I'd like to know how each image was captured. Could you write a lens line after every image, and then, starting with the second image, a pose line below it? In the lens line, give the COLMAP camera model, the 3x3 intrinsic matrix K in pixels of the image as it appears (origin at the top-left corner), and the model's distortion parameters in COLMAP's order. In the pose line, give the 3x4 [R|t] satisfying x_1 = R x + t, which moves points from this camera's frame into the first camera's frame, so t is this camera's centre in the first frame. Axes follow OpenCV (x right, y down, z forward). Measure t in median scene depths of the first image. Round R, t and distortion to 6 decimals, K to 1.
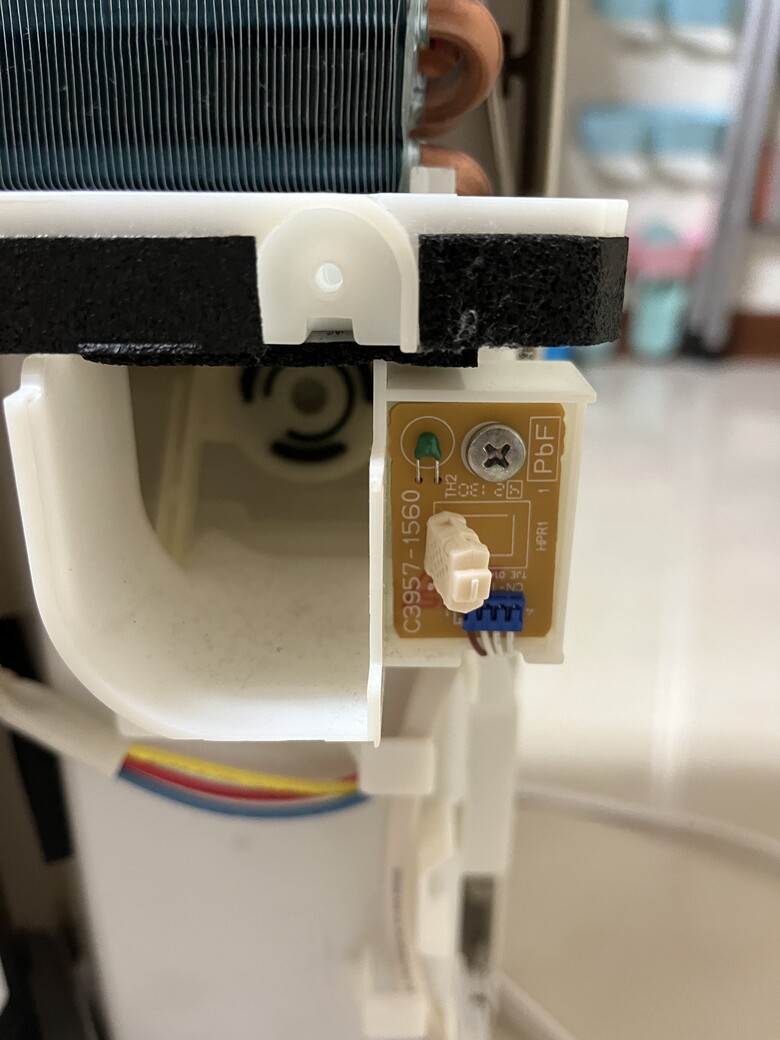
lens RADIAL K [[837.8, 0, 390.0], [0, 837.8, 520.0], [0, 0, 1]] dist [0.070438, -0.149853]
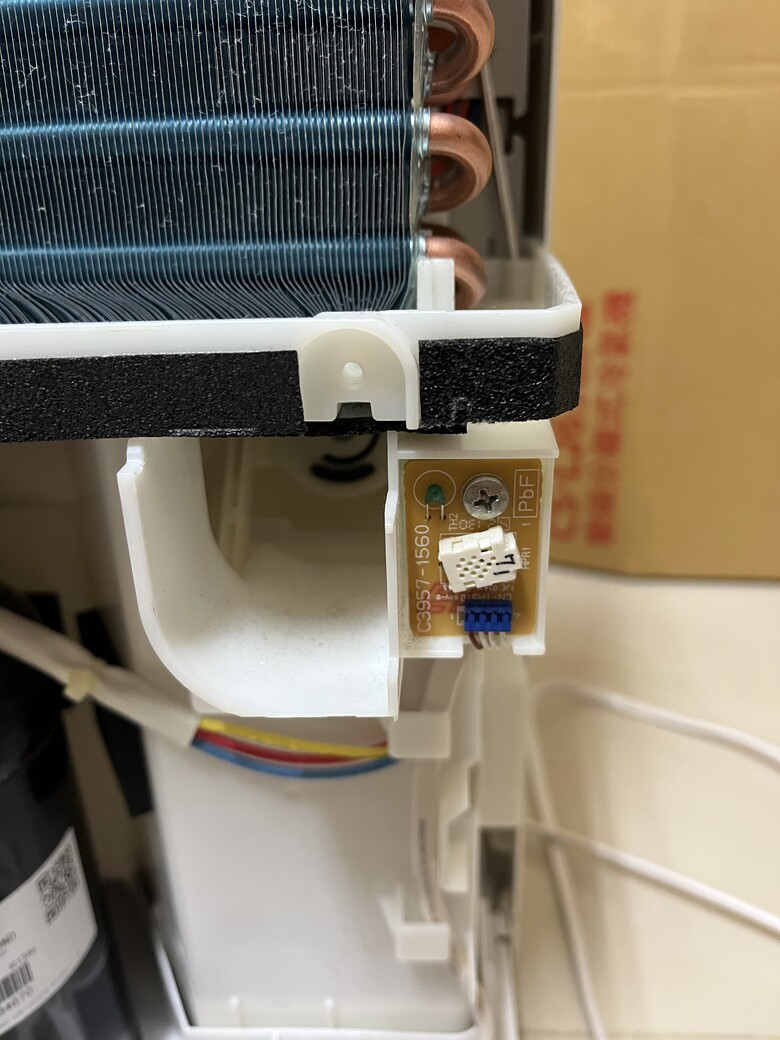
lens RADIAL K [[837.8, 0, 390.0], [0, 837.8, 520.0], [0, 0, 1]] dist [0.070438, -0.149853]
pose [[0.998730, -0.016256, -0.047695, 0.037768], [0.018036, 0.999148, 0.037129, -0.083962], [0.047051, -0.037942, 0.998172, -0.267642]]
